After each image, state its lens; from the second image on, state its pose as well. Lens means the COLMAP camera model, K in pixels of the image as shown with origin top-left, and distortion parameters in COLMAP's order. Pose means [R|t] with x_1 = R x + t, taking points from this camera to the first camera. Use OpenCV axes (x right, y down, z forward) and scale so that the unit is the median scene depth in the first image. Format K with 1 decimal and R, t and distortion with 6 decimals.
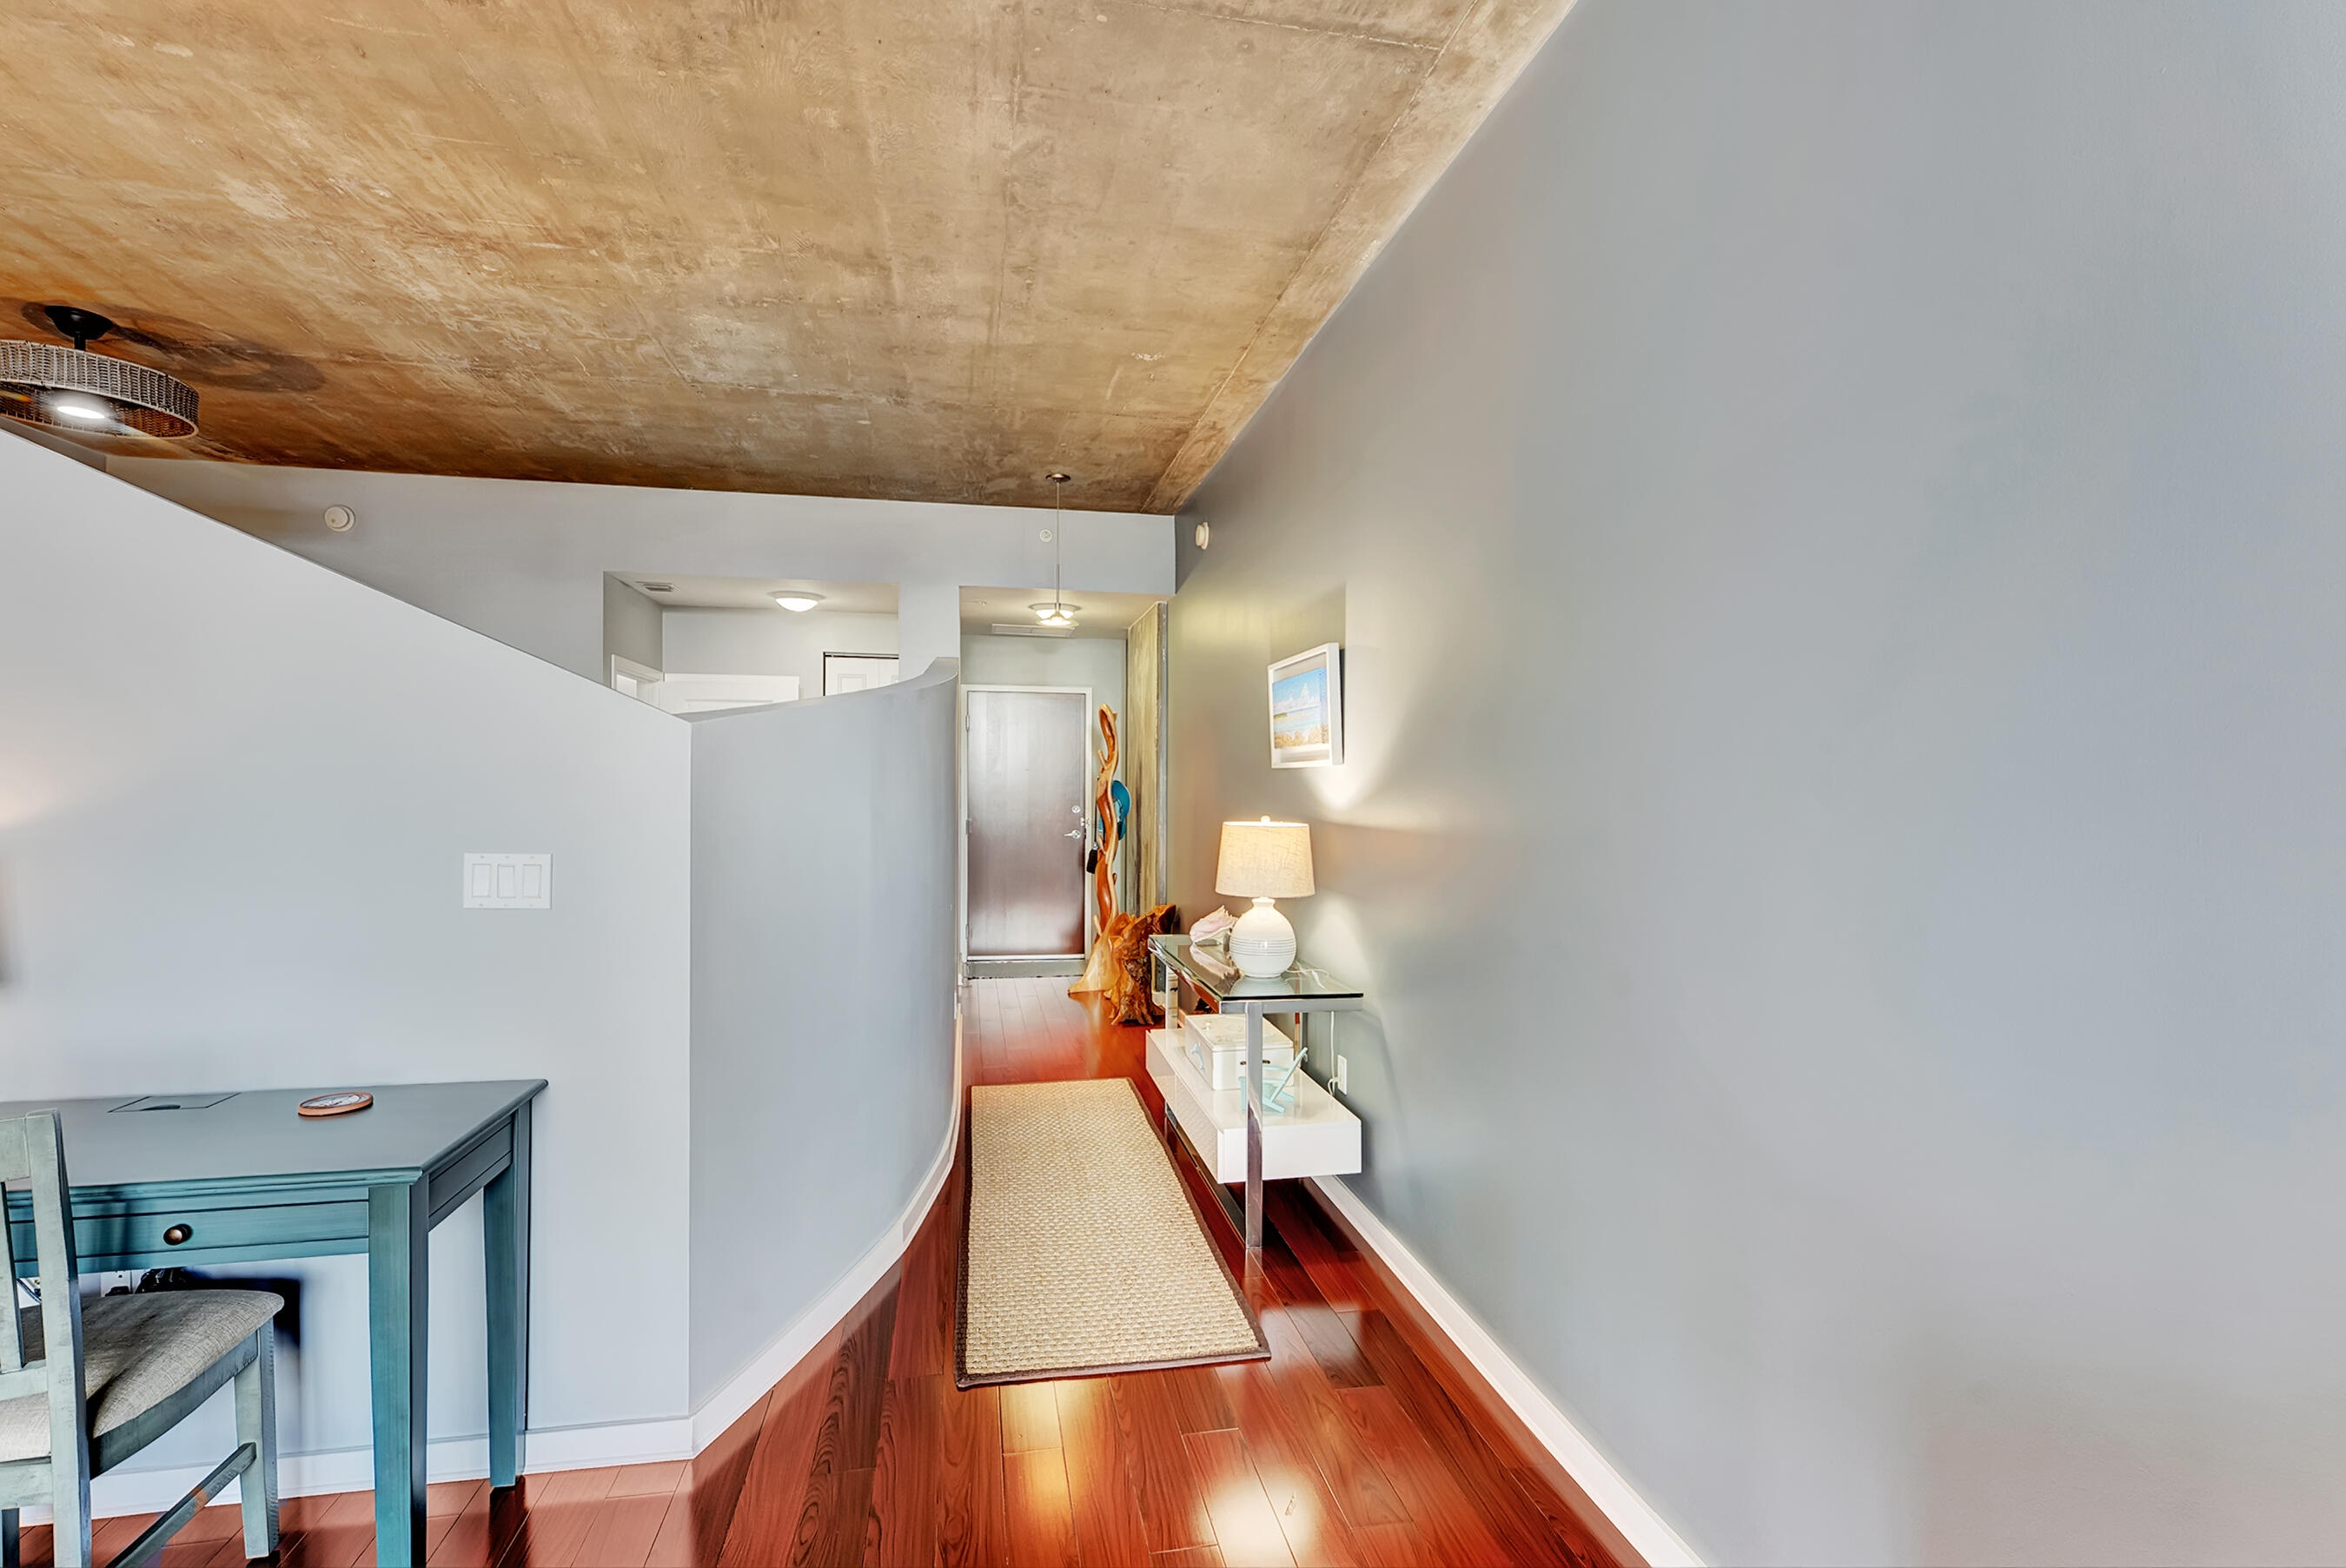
lens RADIAL K [[1066.5, 0, 1173.0], [0, 1066.5, 784.0], [0, 0, 1]] dist [0.001168, -0.000198]
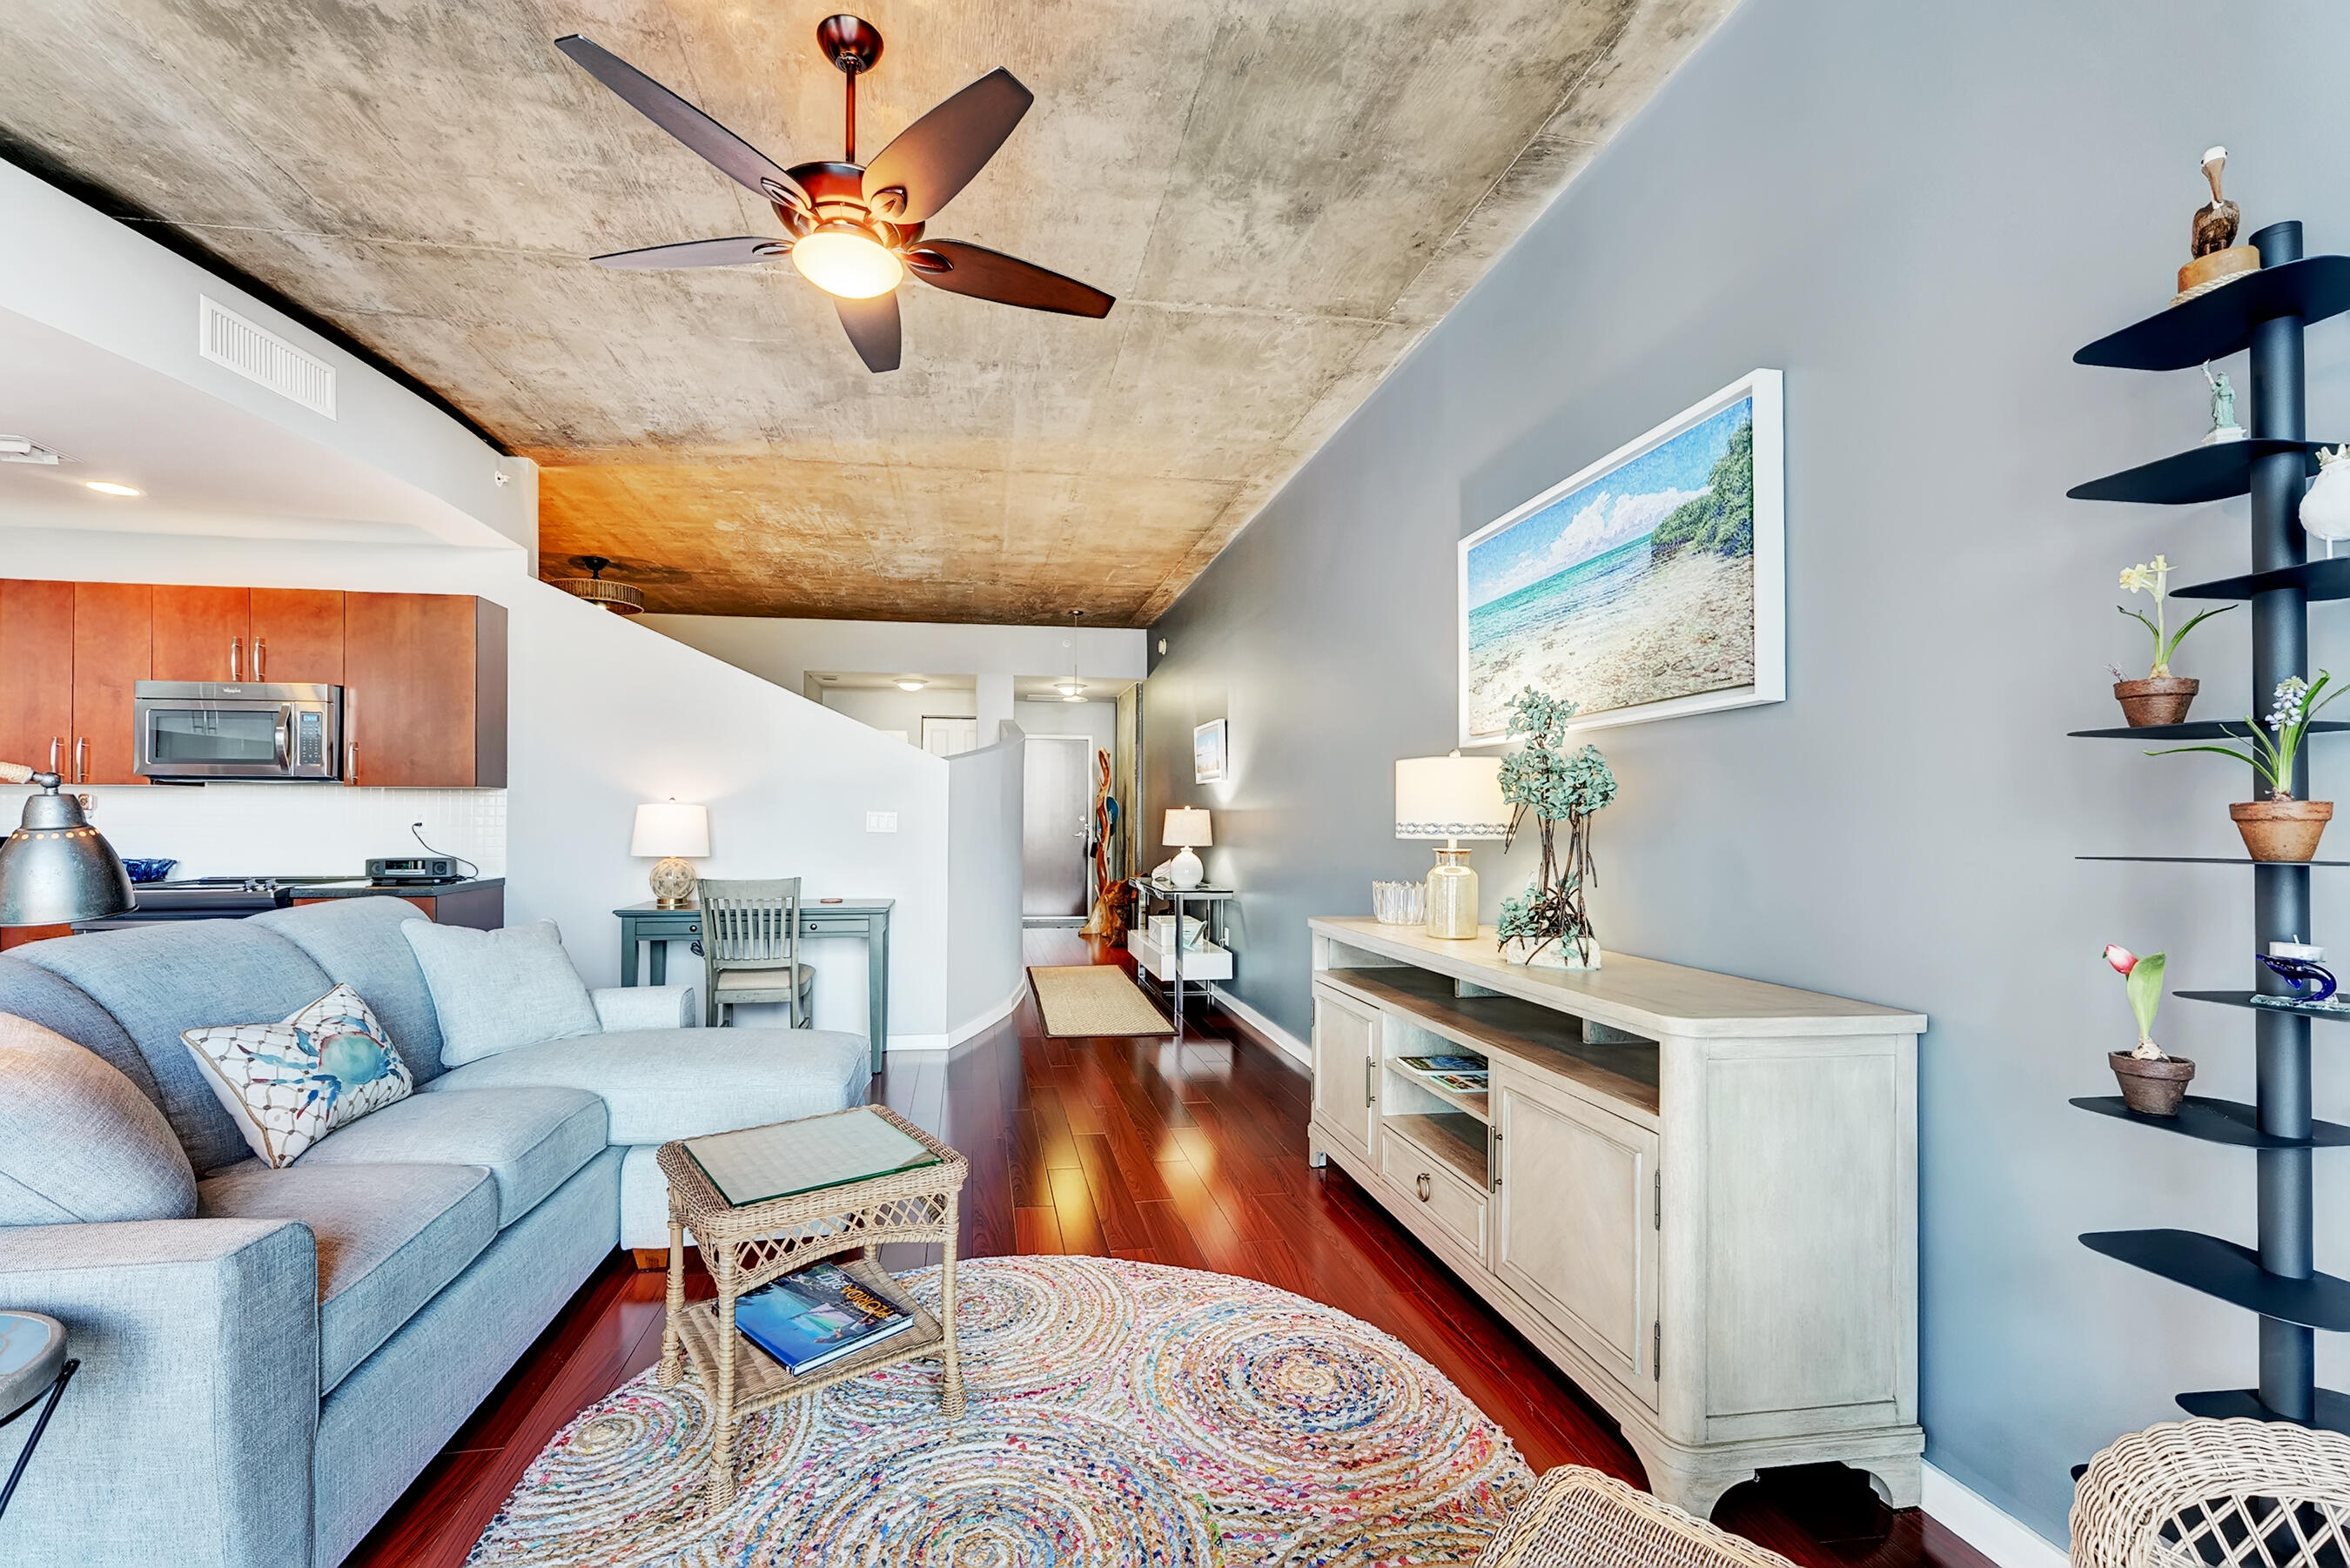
lens RADIAL K [[969.8, 0, 1108.4], [0, 969.8, 808.0], [0, 0, 1]] dist [-0.000203, -0.000051]
pose [[0.998752, 0.000794, -0.049943, 0.025319], [-0.001109, 0.999980, -0.006272, 0.035640], [0.049937, 0.006320, 0.998732, -0.667961]]
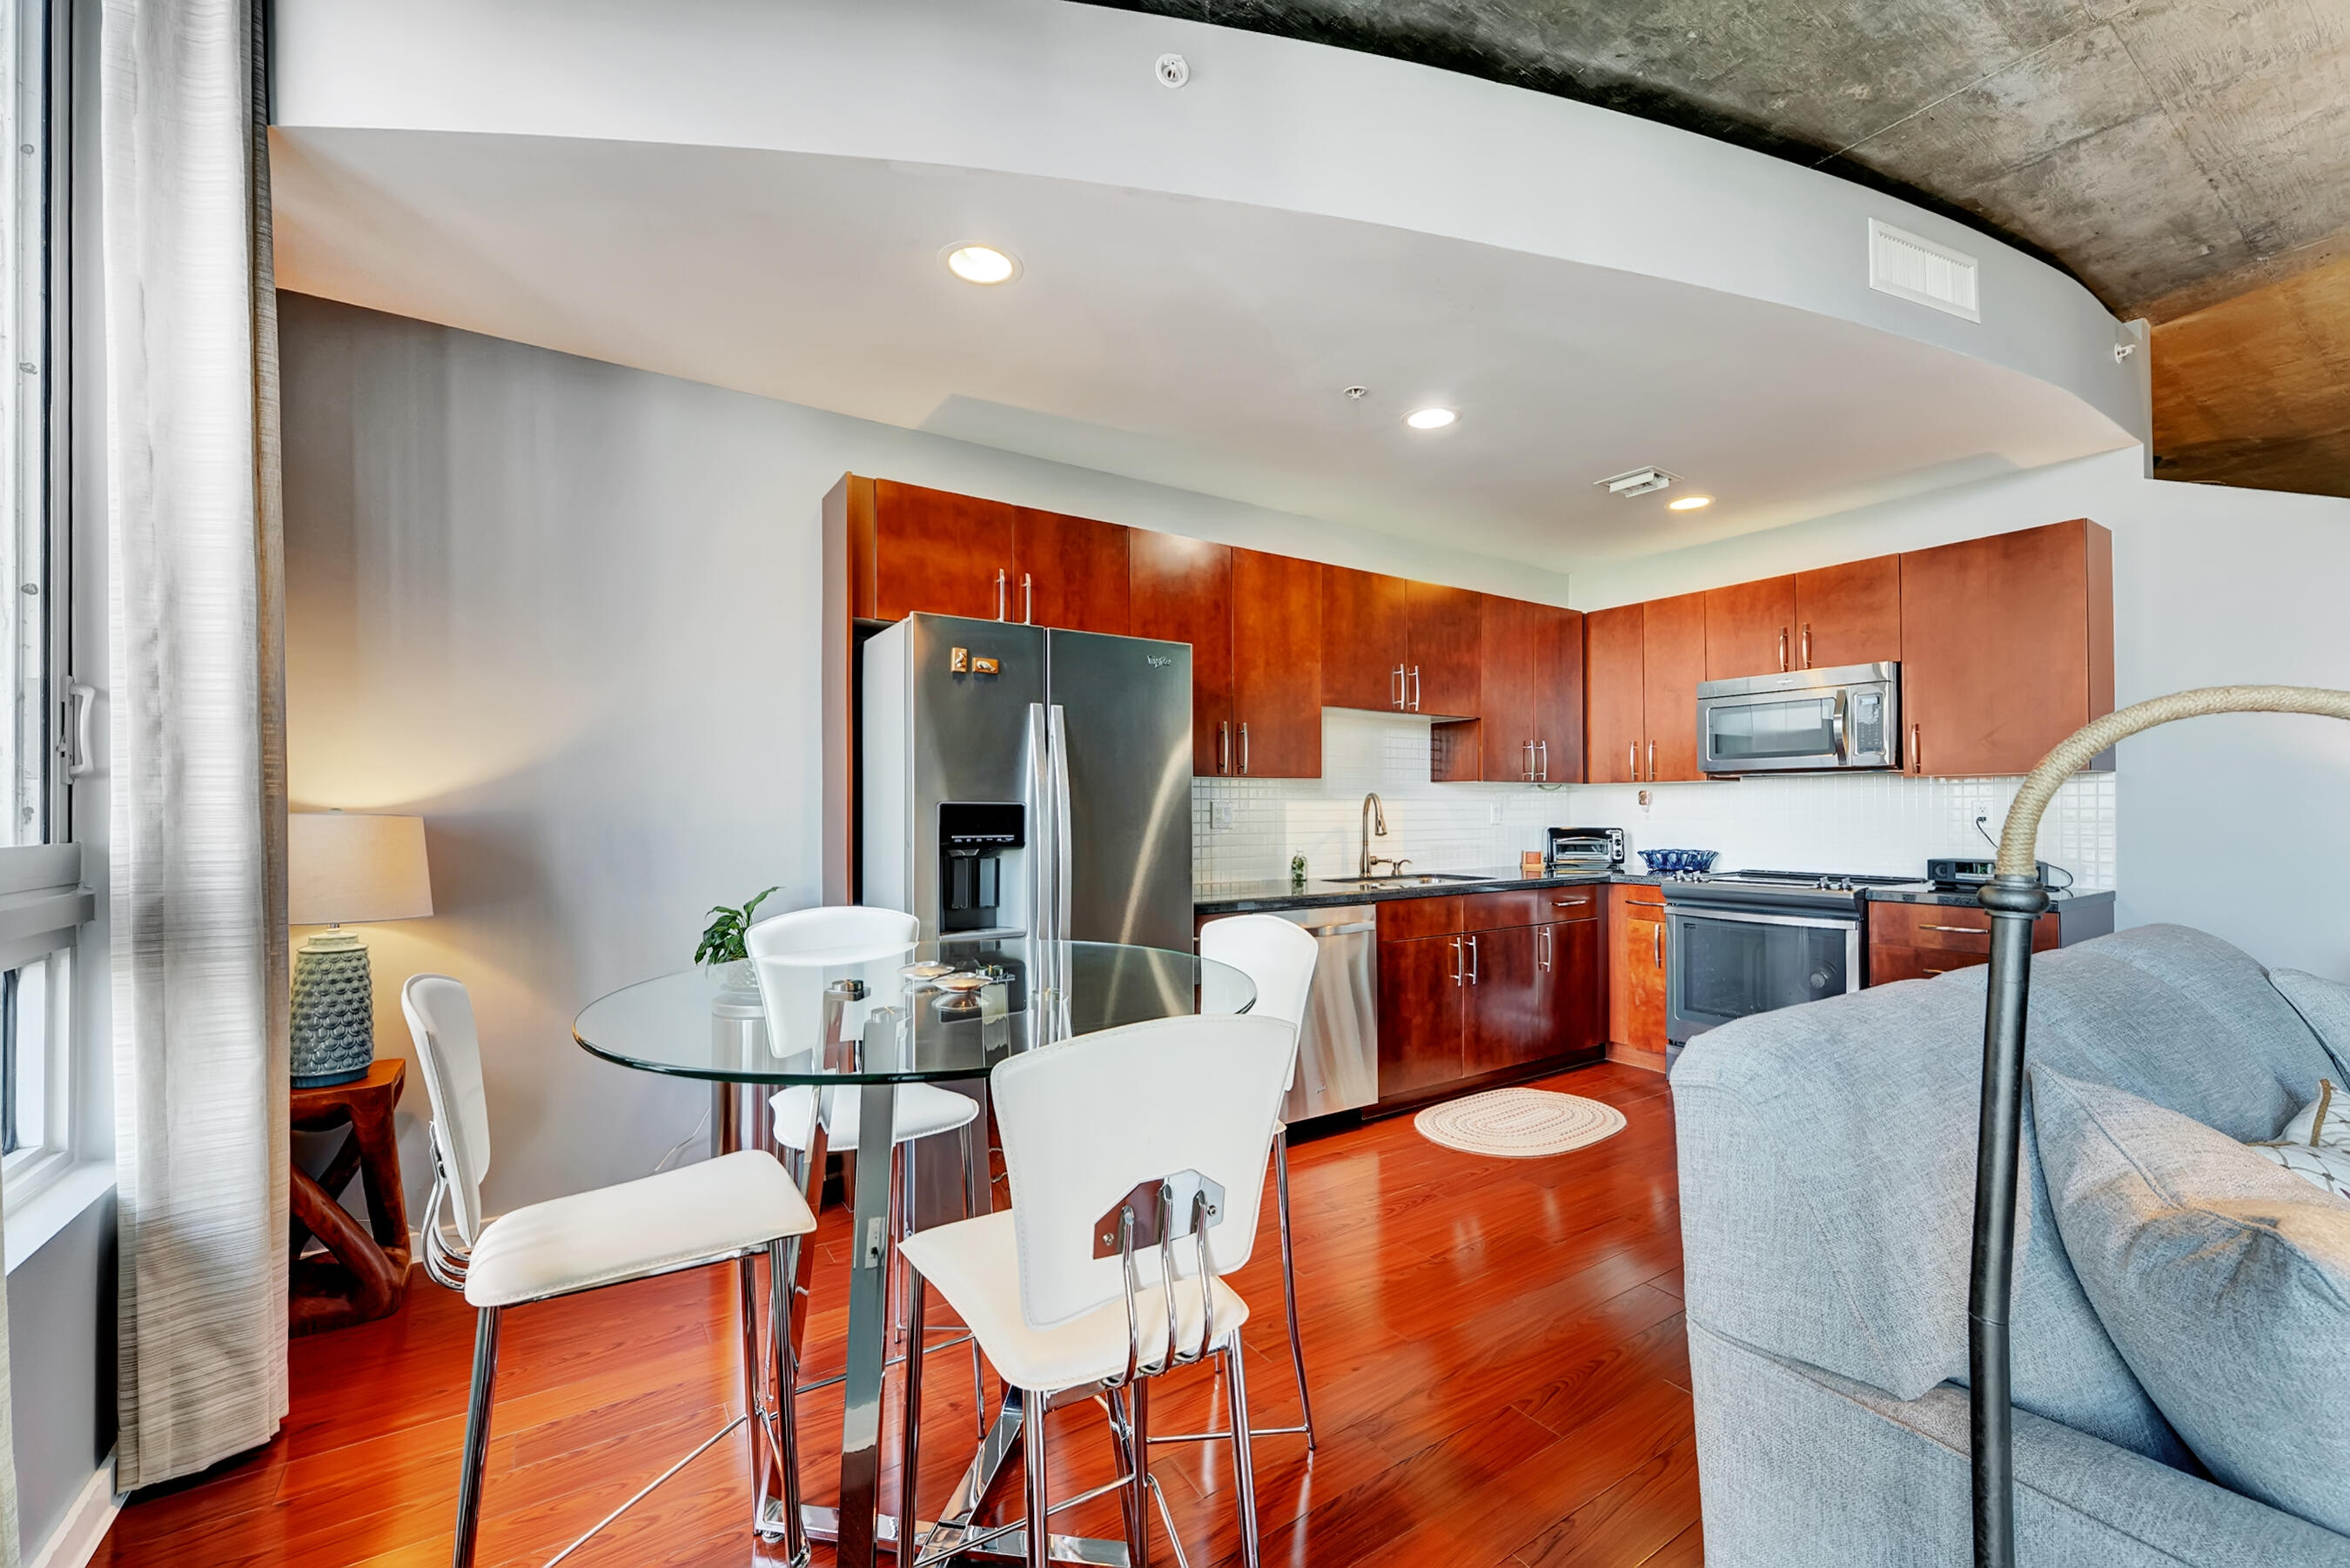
lens RADIAL K [[951.6, 0, 1177.8], [0, 951.6, 797.5], [0, 0, 1]] dist [-0.000572, 0.000000]
pose [[0.384062, -0.015396, -0.923179, -0.279239], [0.007587, 0.999880, -0.013519, 0.034515], [0.923276, -0.001812, 0.384133, -0.646037]]
